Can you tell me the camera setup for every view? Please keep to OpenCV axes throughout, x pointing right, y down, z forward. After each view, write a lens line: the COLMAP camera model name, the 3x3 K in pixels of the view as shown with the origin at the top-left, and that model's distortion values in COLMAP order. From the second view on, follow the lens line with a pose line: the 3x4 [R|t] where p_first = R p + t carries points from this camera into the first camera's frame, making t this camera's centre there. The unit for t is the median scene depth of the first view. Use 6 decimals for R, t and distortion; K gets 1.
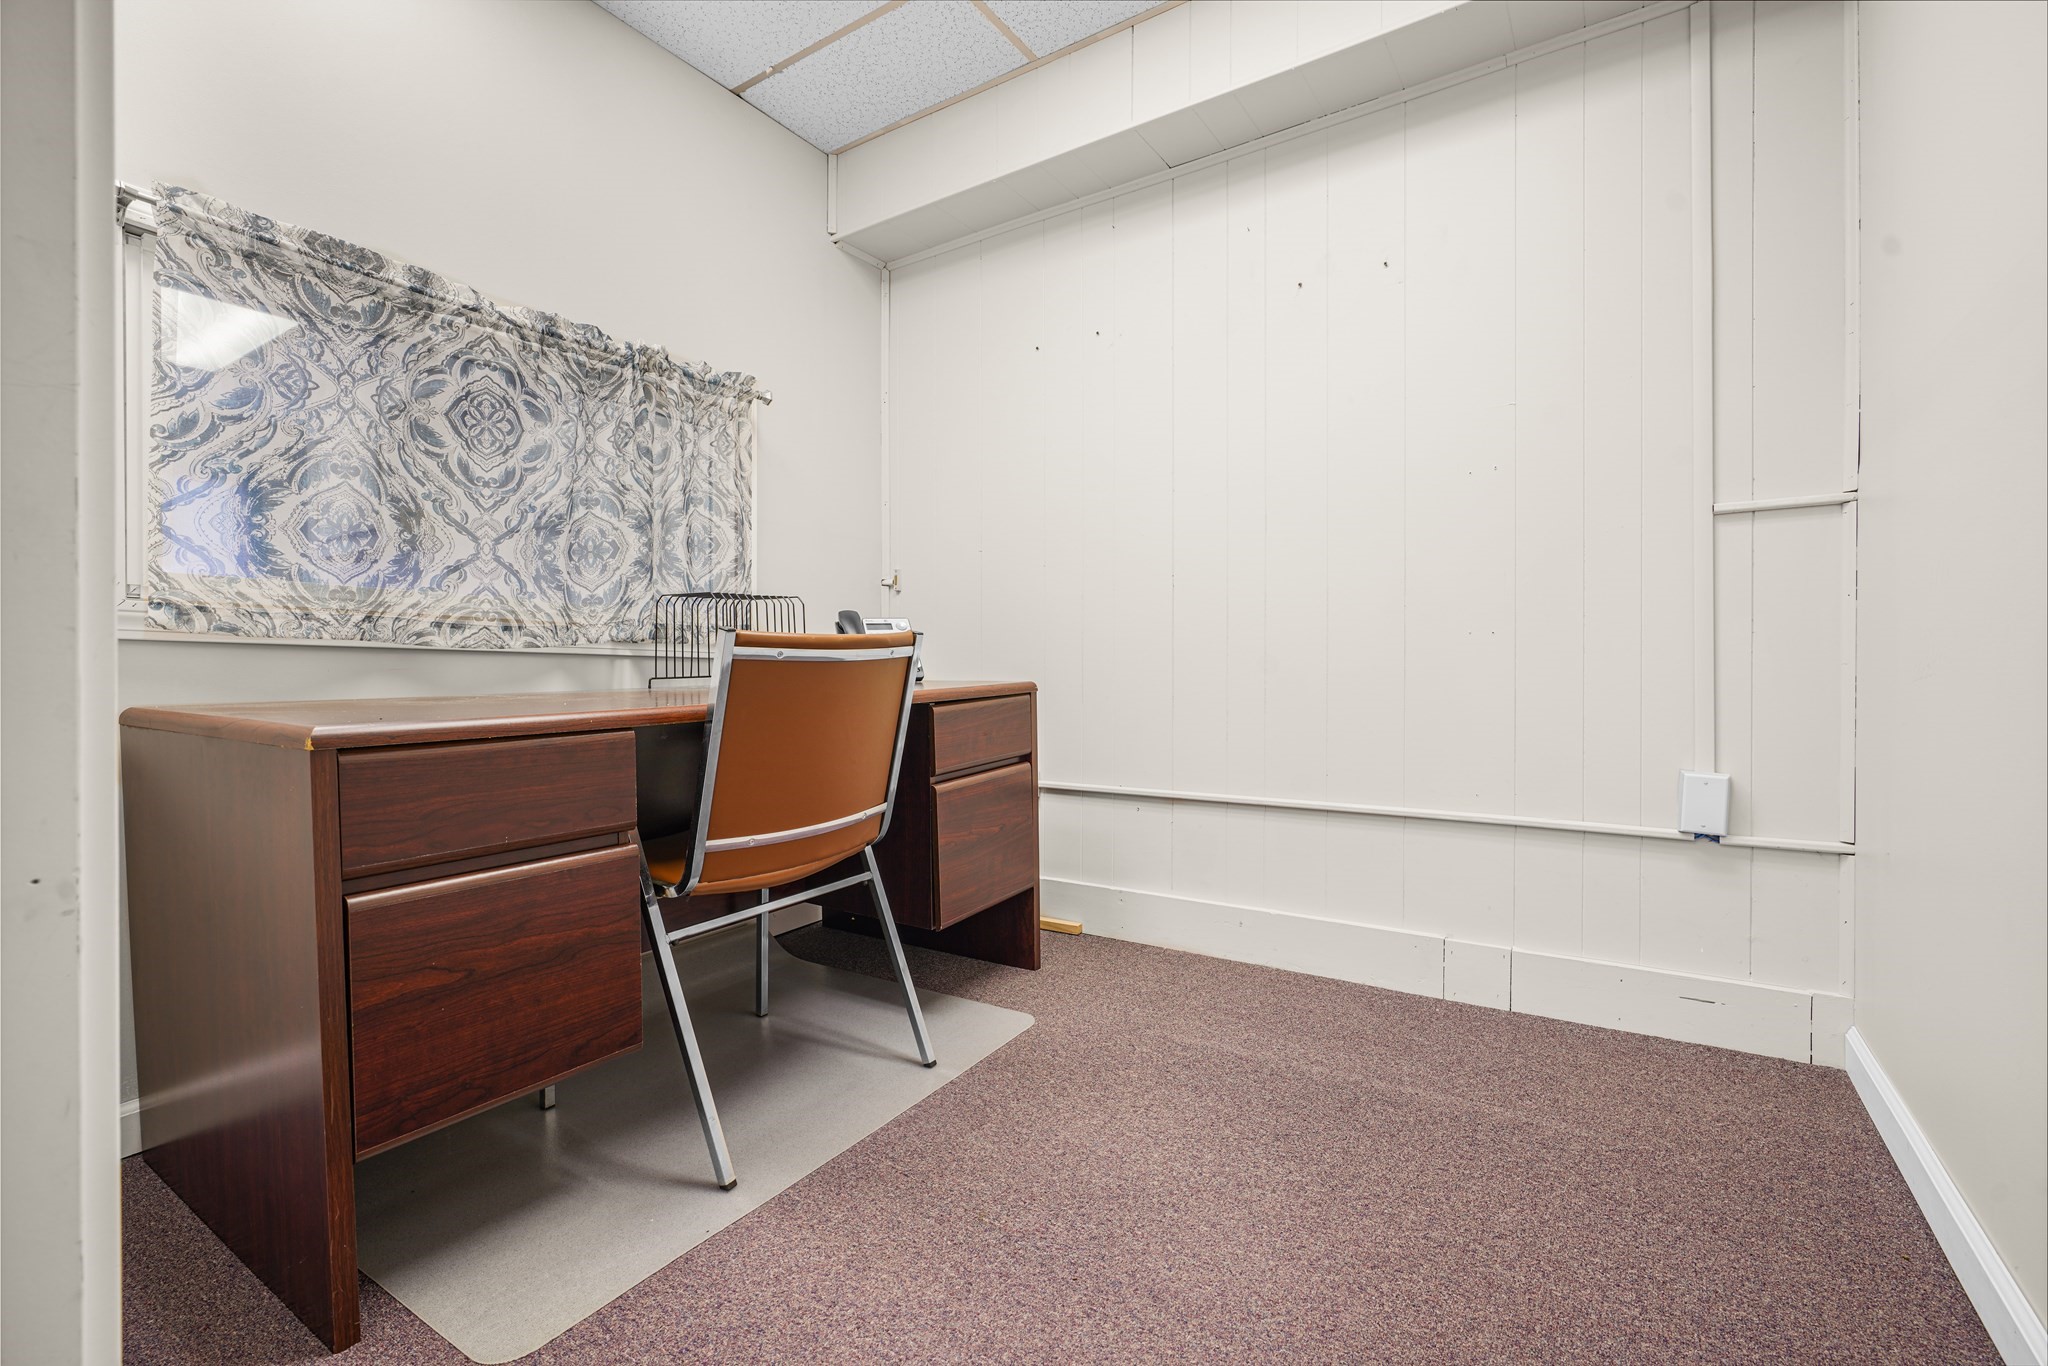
lens RADIAL K [[919.5, 0, 1032.8], [0, 919.5, 684.8], [0, 0, 1]] dist [-0.014262, 0.006901]
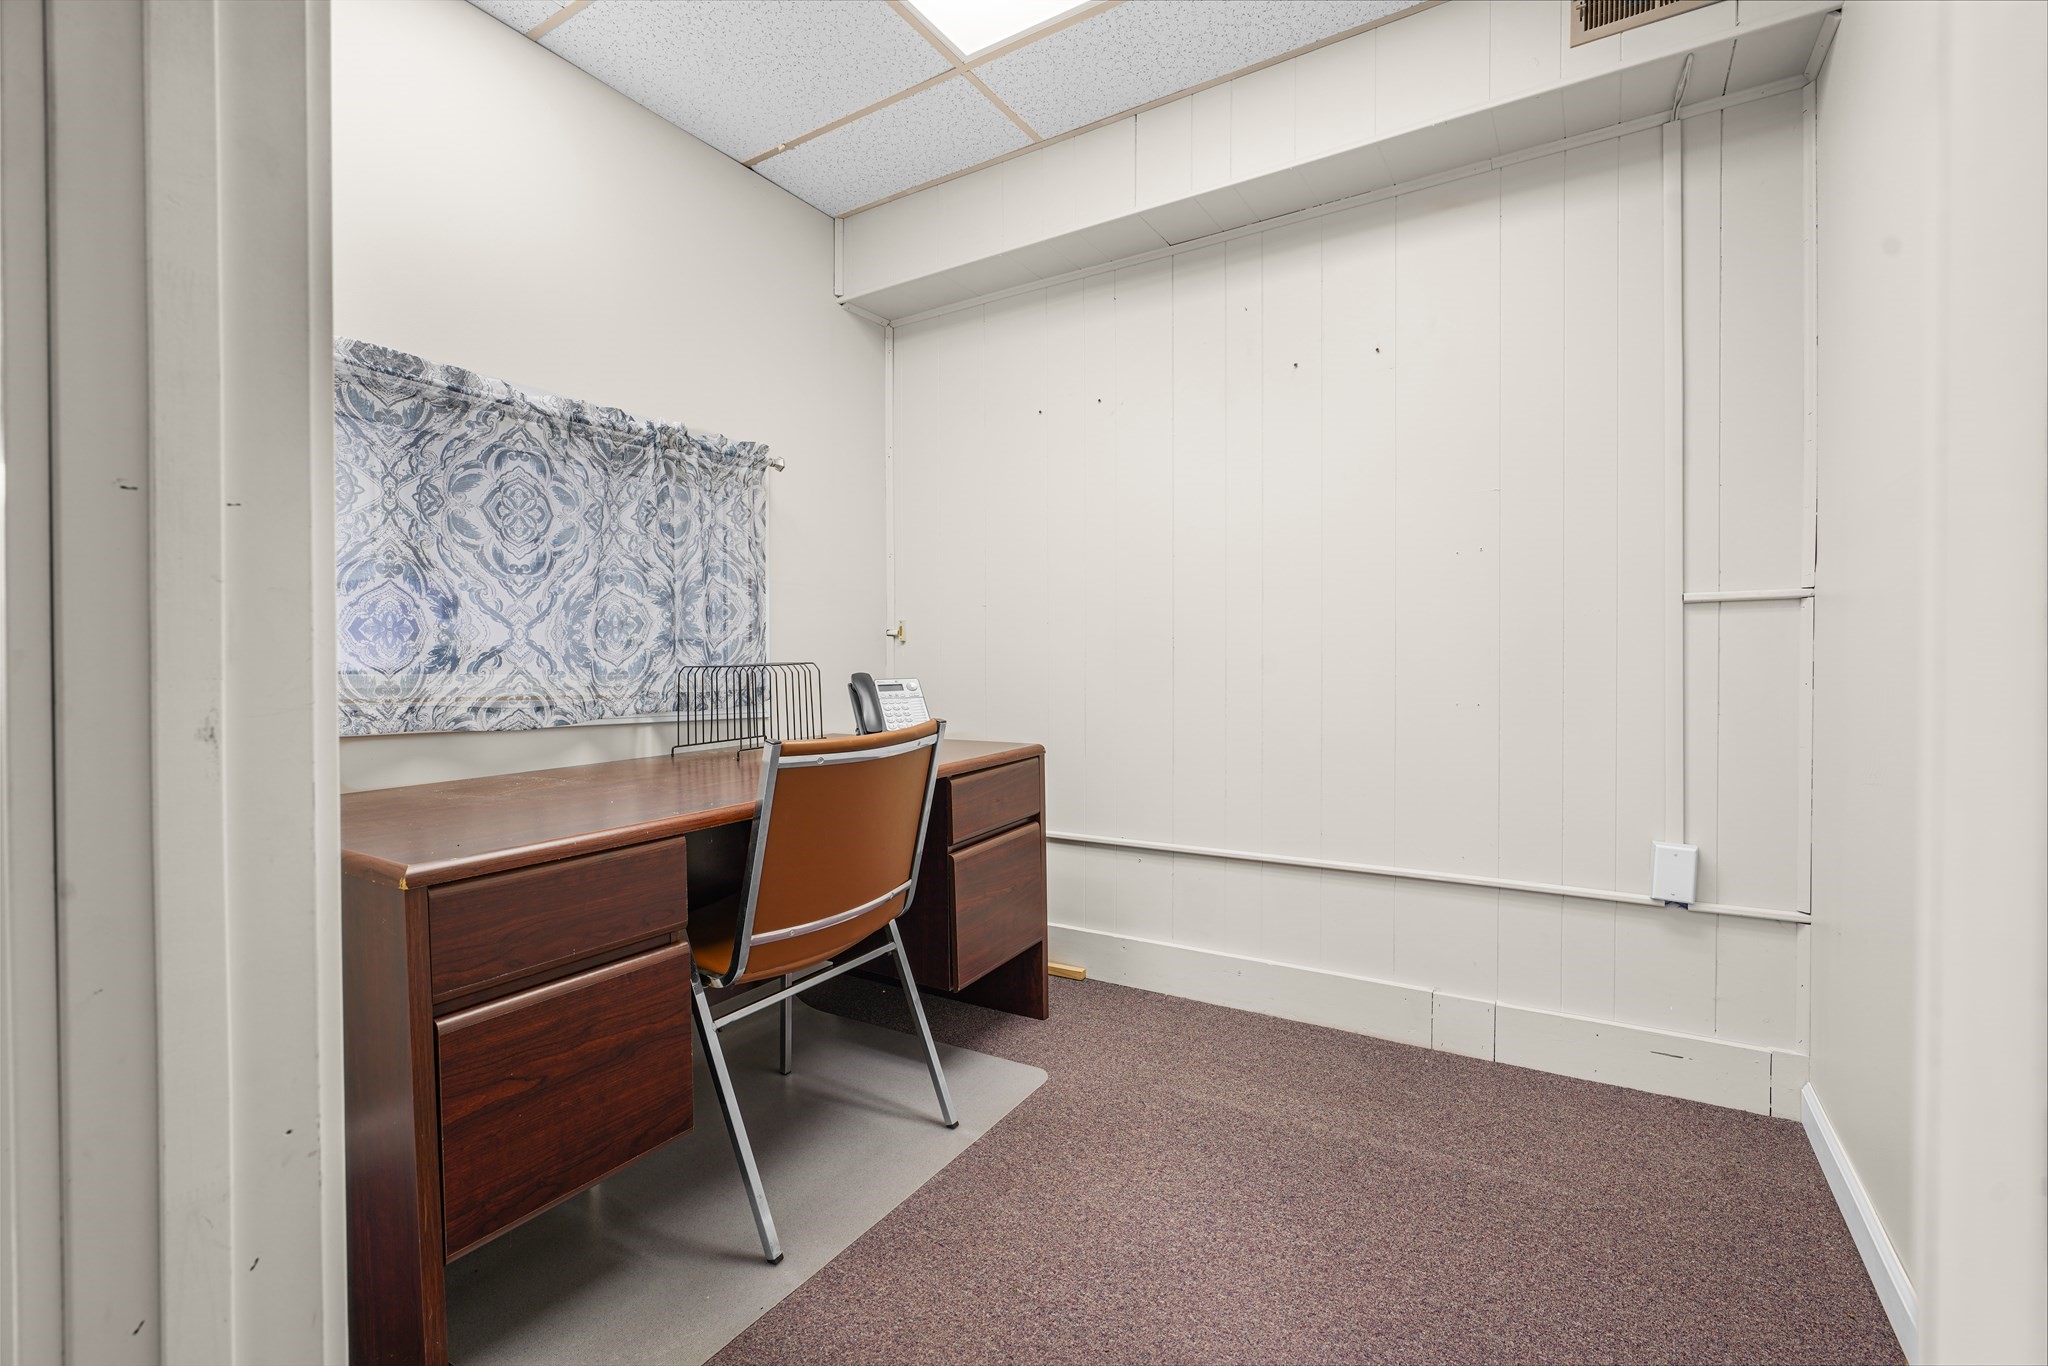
lens RADIAL K [[919.5, 0, 1032.8], [0, 919.5, 684.8], [0, 0, 1]] dist [-0.014262, 0.006901]
pose [[0.999701, -0.003209, 0.024237, -0.042817], [0.003013, 0.999963, 0.008110, -0.099784], [-0.024262, -0.008035, 0.999673, -0.052749]]
